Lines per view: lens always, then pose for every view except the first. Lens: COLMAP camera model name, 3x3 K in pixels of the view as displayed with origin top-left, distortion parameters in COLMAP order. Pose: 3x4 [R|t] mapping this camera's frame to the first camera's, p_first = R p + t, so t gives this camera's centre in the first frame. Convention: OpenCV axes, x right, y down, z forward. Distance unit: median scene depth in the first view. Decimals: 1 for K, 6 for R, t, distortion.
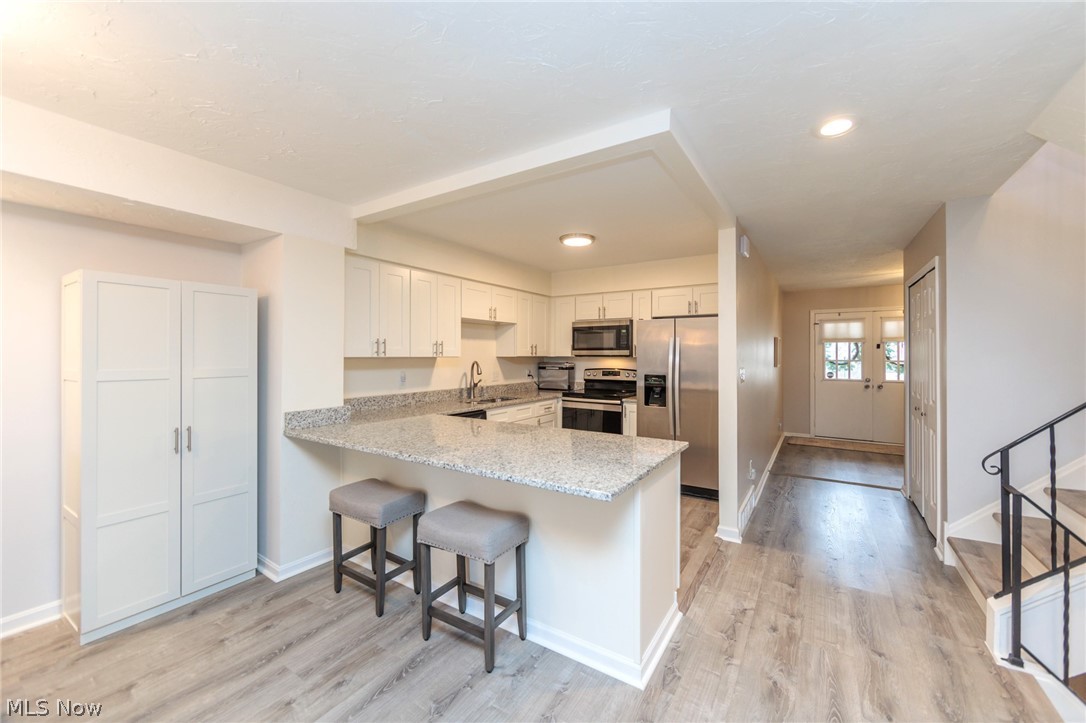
lens RADIAL K [[419.8, 0, 543.4], [0, 419.8, 357.8], [0, 0, 1]] dist [-0.000485, -0.000062]
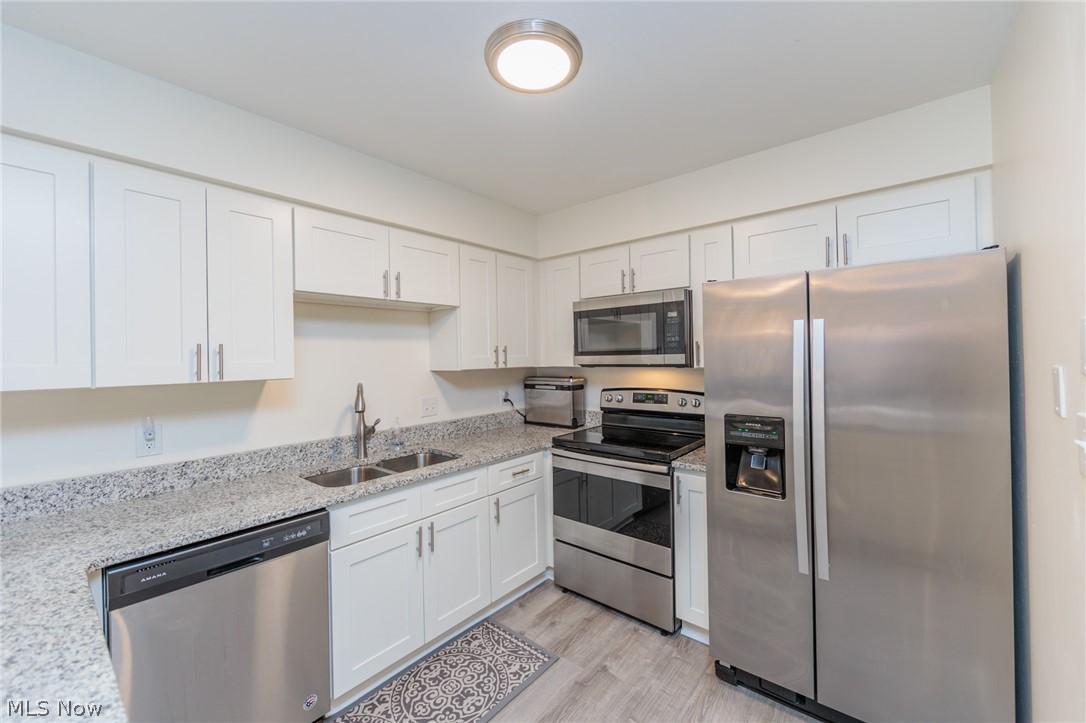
lens RADIAL K [[428.4, 0, 543.7], [0, 428.4, 357.0], [0, 0, 1]] dist [-0.001998, -0.000650]
pose [[0.993037, -0.019994, -0.116091, 0.099192], [0.019380, 0.999792, -0.006410, -0.014081], [0.116195, 0.004115, 0.993218, 0.488093]]
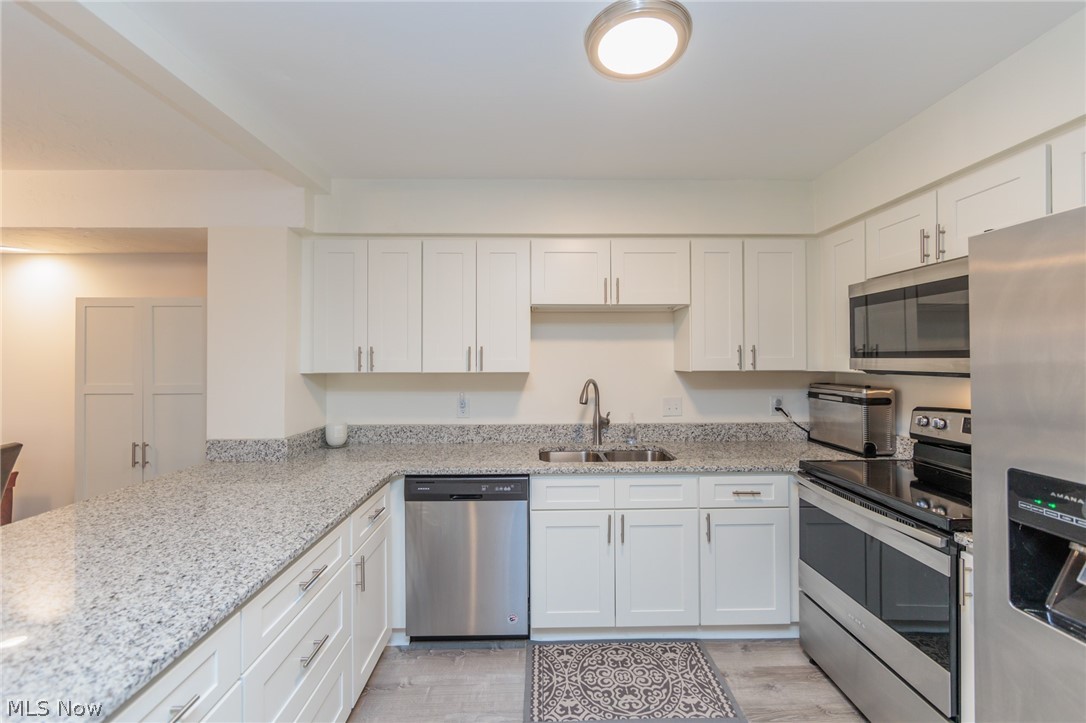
lens RADIAL K [[428.4, 0, 543.0], [0, 428.4, 357.5], [0, 0, 1]] dist [-0.001998, -0.000650]
pose [[0.565662, -0.005565, -0.824618, 0.251284], [-0.001780, 0.999967, -0.007970, -0.014927], [0.824635, 0.005976, 0.565633, 0.572847]]
